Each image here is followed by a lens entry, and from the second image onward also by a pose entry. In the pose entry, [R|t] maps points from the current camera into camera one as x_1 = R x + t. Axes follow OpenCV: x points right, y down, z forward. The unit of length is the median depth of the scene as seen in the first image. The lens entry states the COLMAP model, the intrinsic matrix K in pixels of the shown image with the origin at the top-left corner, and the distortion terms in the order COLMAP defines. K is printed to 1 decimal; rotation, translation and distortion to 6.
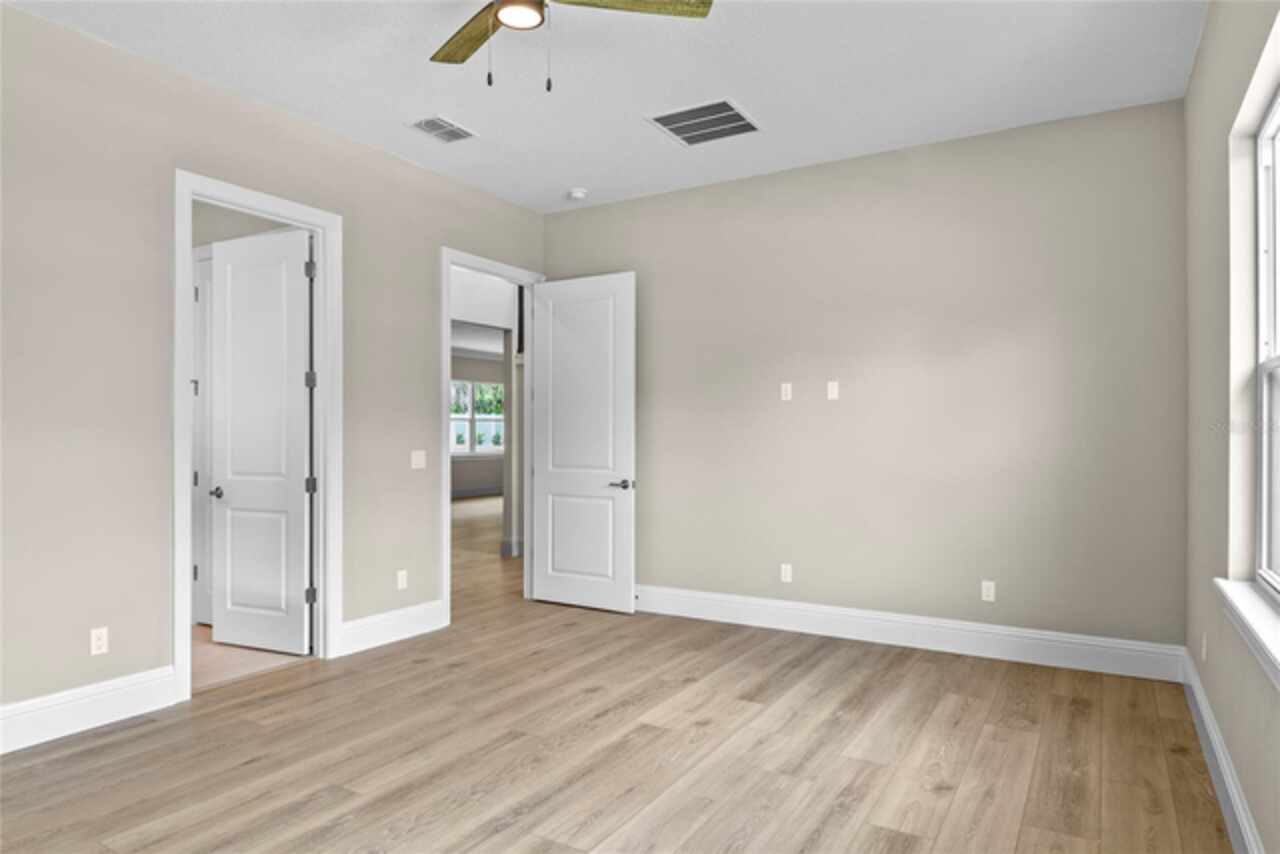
lens RADIAL K [[780.7, 0, 640.0], [0, 780.7, 427.0], [0, 0, 1]] dist [0.000210, -0.000497]
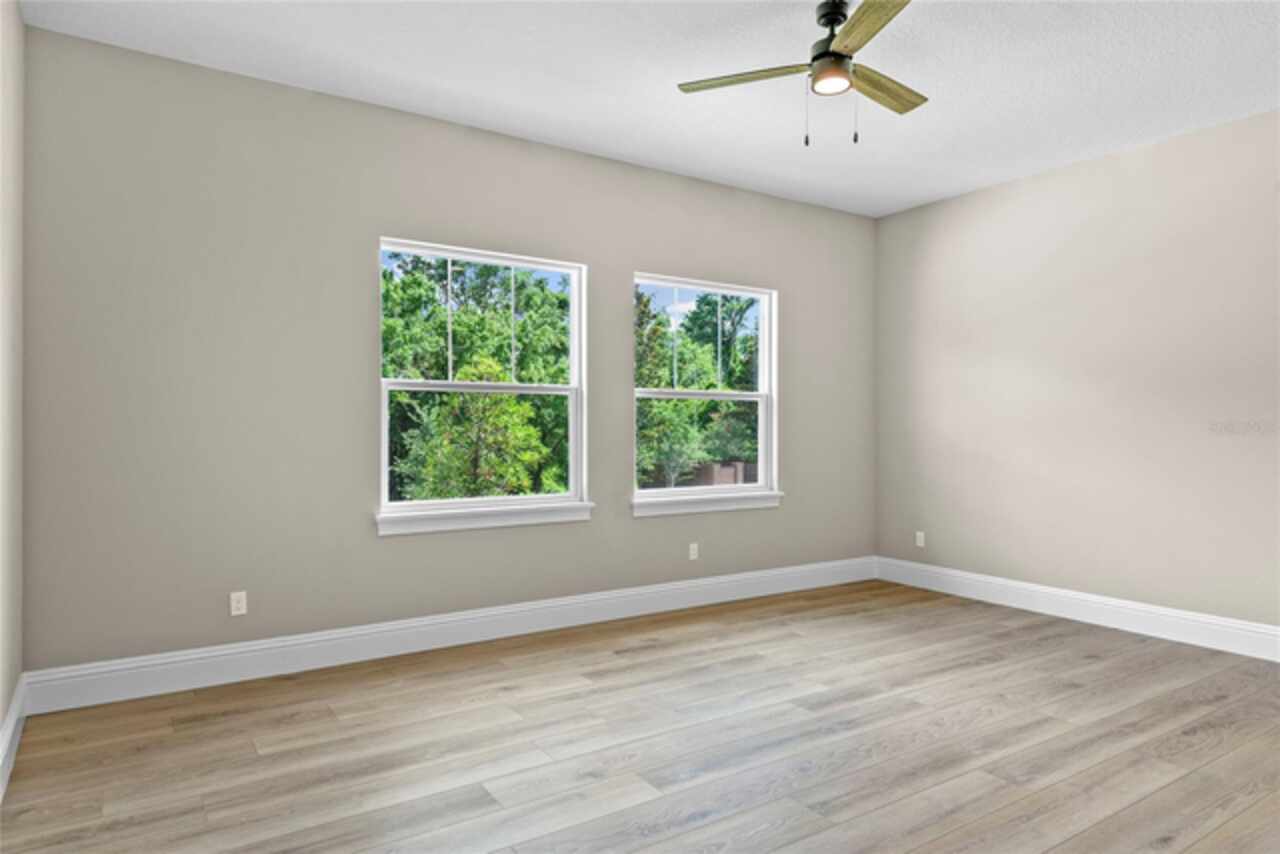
lens RADIAL K [[780.7, 0, 640.0], [0, 780.7, 427.0], [0, 0, 1]] dist [0.000210, -0.000497]
pose [[-0.903640, -0.002798, 0.428283, -0.344104], [-0.006257, 0.999958, -0.006669, 0.019930], [-0.428246, -0.008706, -0.903620, 1.877201]]
